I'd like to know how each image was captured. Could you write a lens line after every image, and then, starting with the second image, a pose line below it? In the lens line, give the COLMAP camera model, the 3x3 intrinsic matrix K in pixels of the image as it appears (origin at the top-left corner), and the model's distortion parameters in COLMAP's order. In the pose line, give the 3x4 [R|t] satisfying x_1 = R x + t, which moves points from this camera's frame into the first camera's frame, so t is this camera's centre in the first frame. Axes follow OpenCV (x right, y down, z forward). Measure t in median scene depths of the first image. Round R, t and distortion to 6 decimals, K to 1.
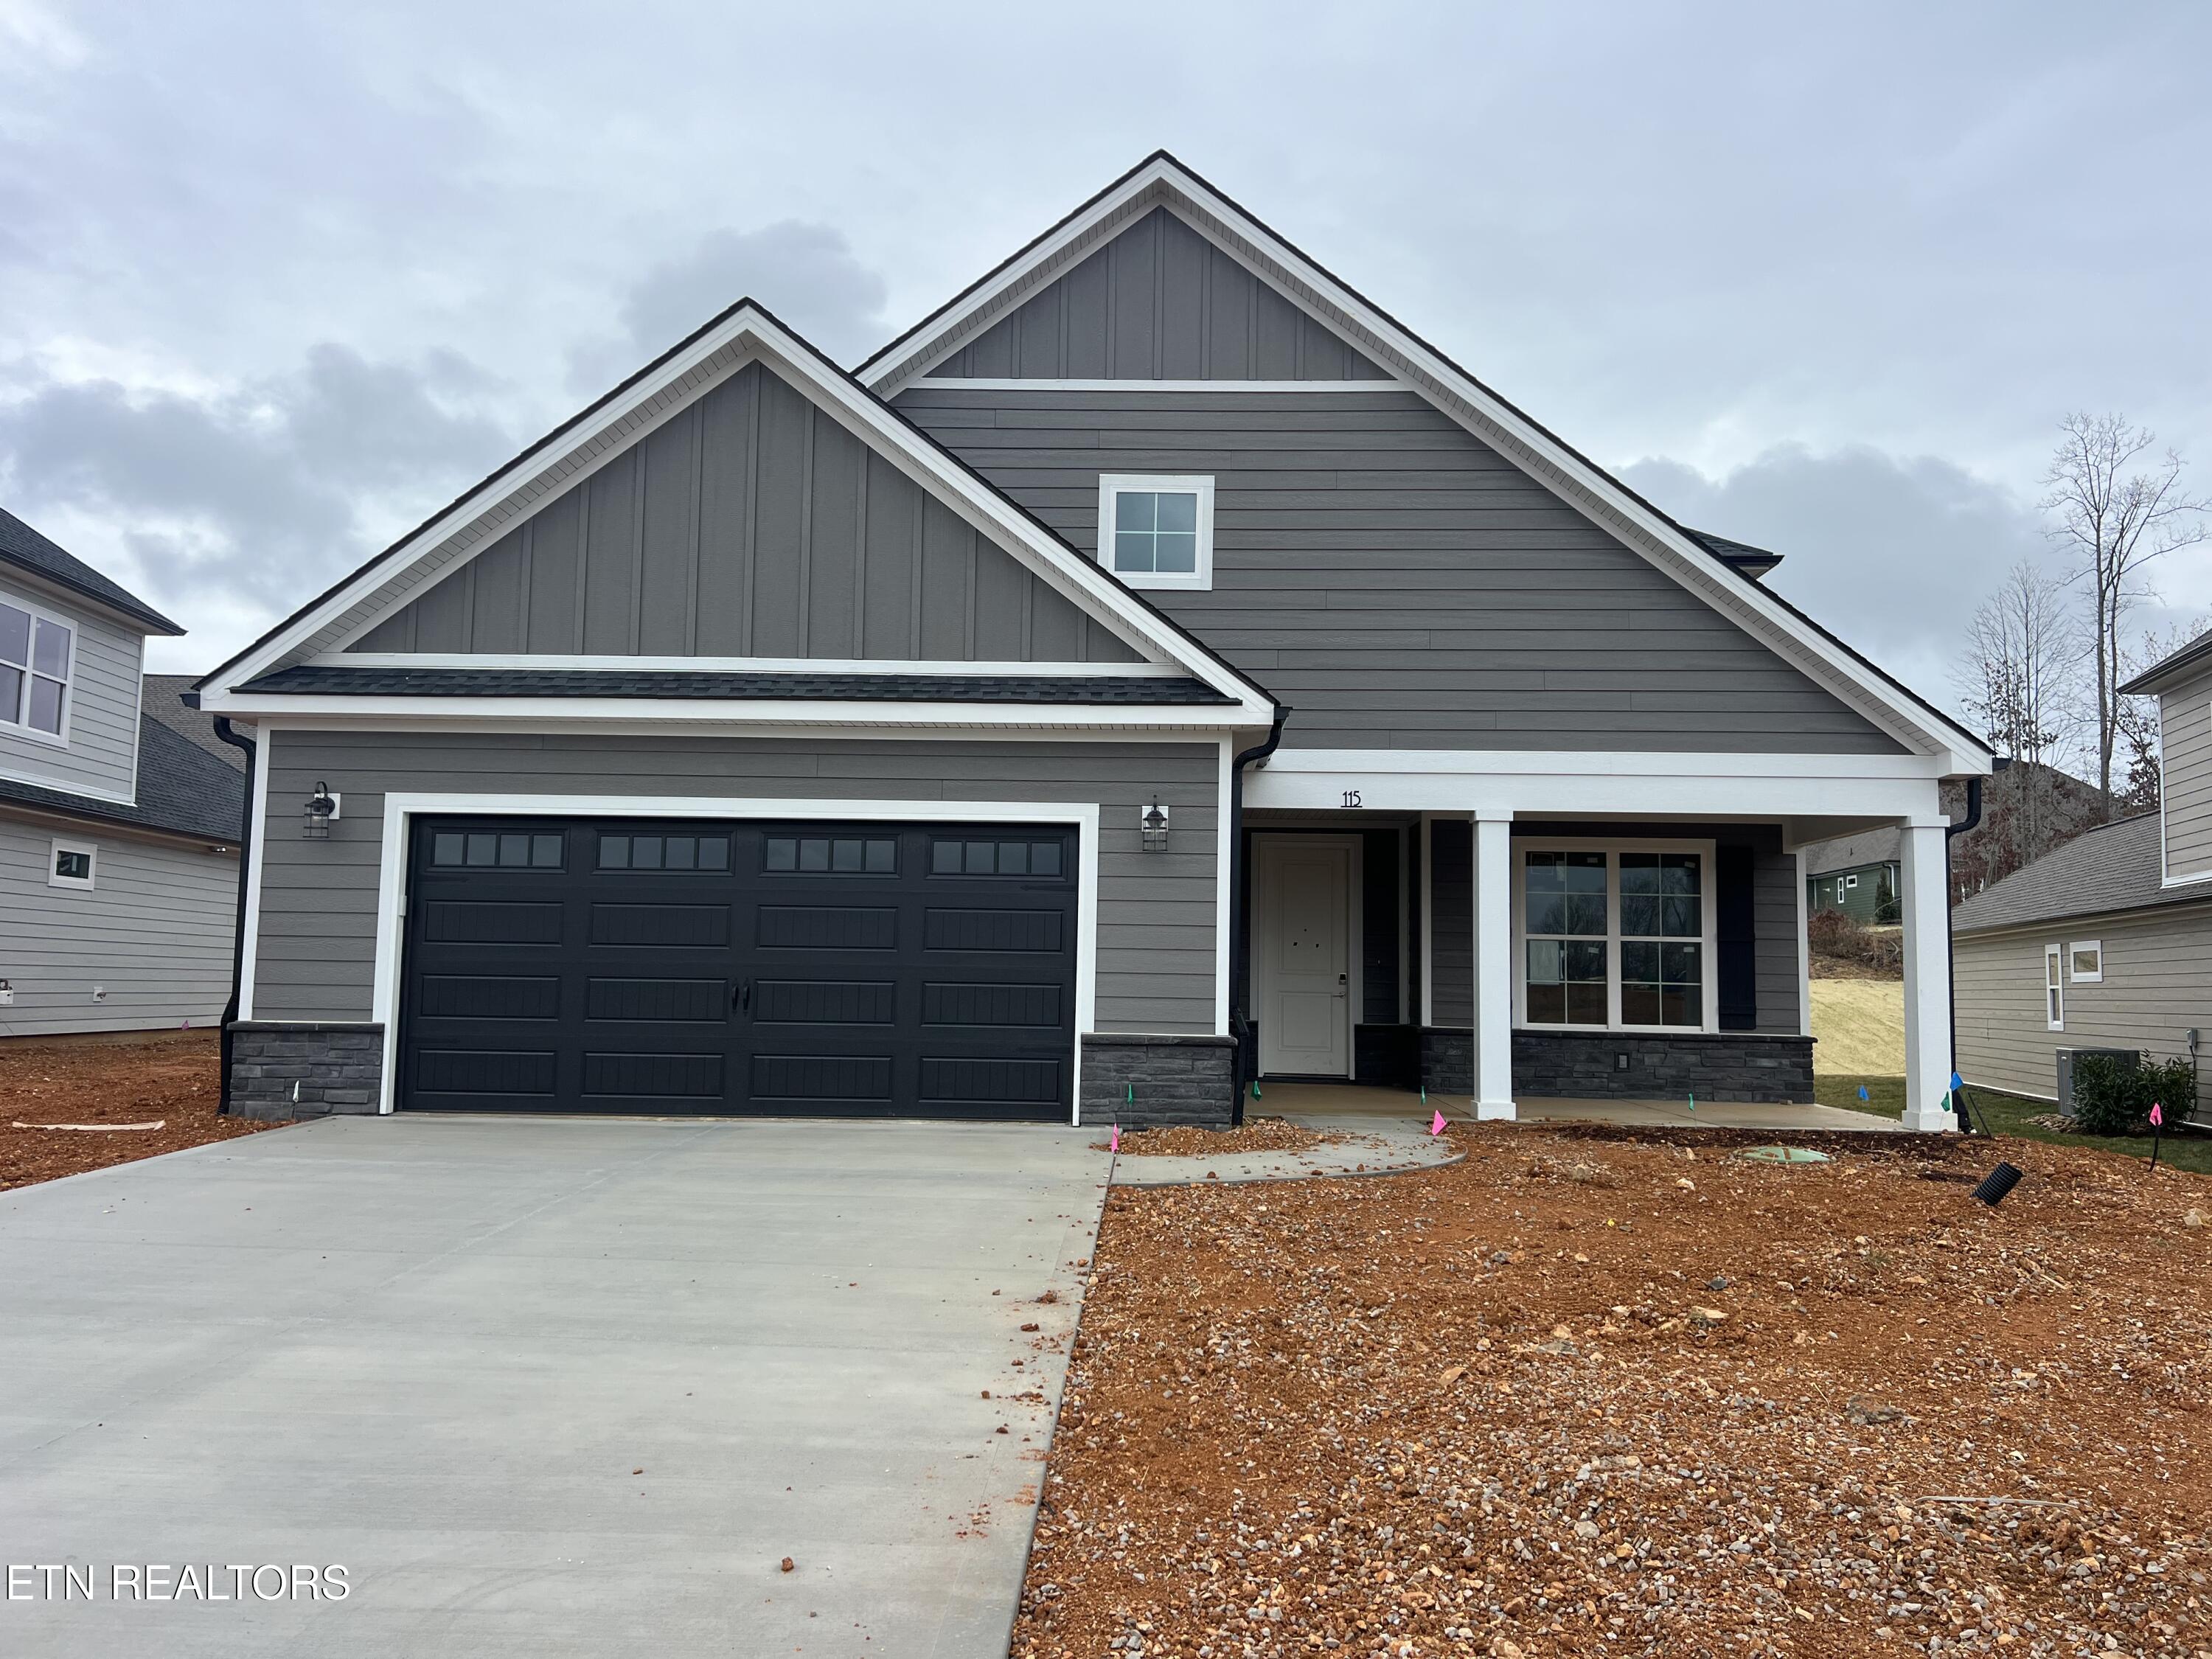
lens RADIAL K [[1666.0, 0, 1081.9], [0, 1666.0, 823.6], [0, 0, 1]] dist [0.050563, -0.006978]
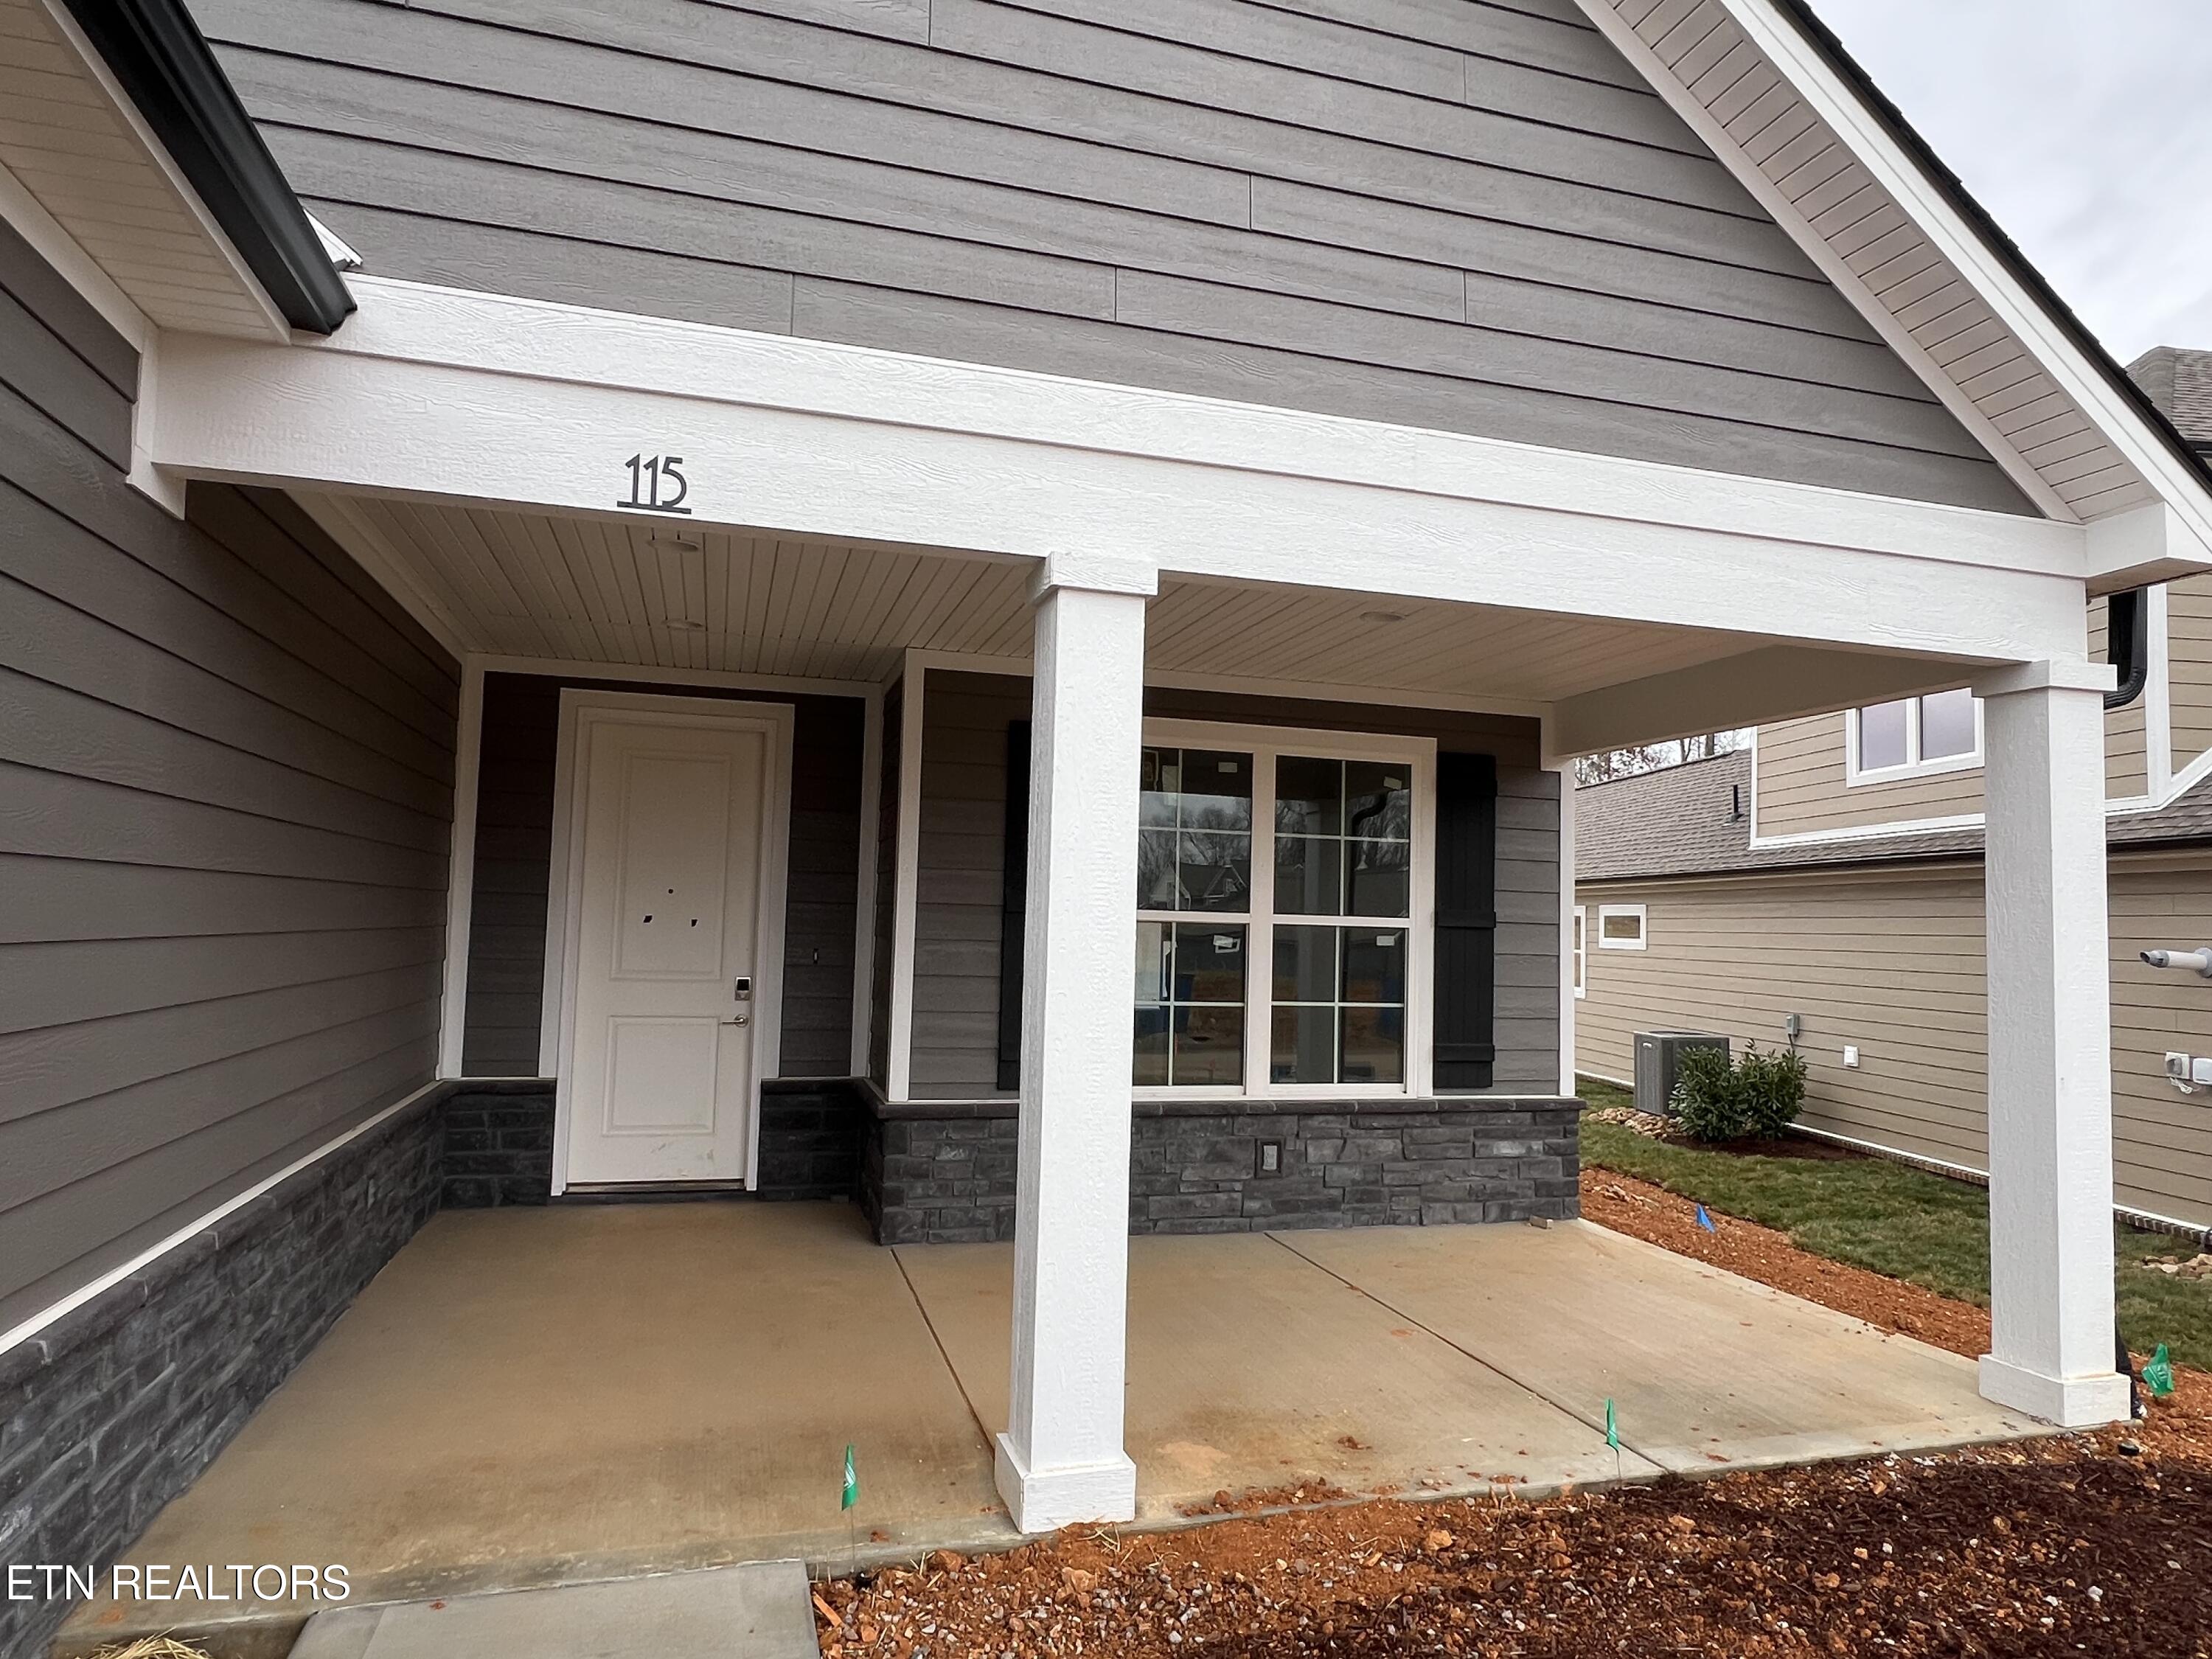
lens RADIAL K [[1306.7, 0, 1092.8], [0, 1306.7, 824.4], [0, 0, 1]] dist [-0.010214, -0.000595]
pose [[0.947057, 0.031089, 0.319557, 0.138215], [-0.040295, 0.998940, 0.022236, 0.032328], [-0.318527, -0.033935, 0.947306, 0.636271]]
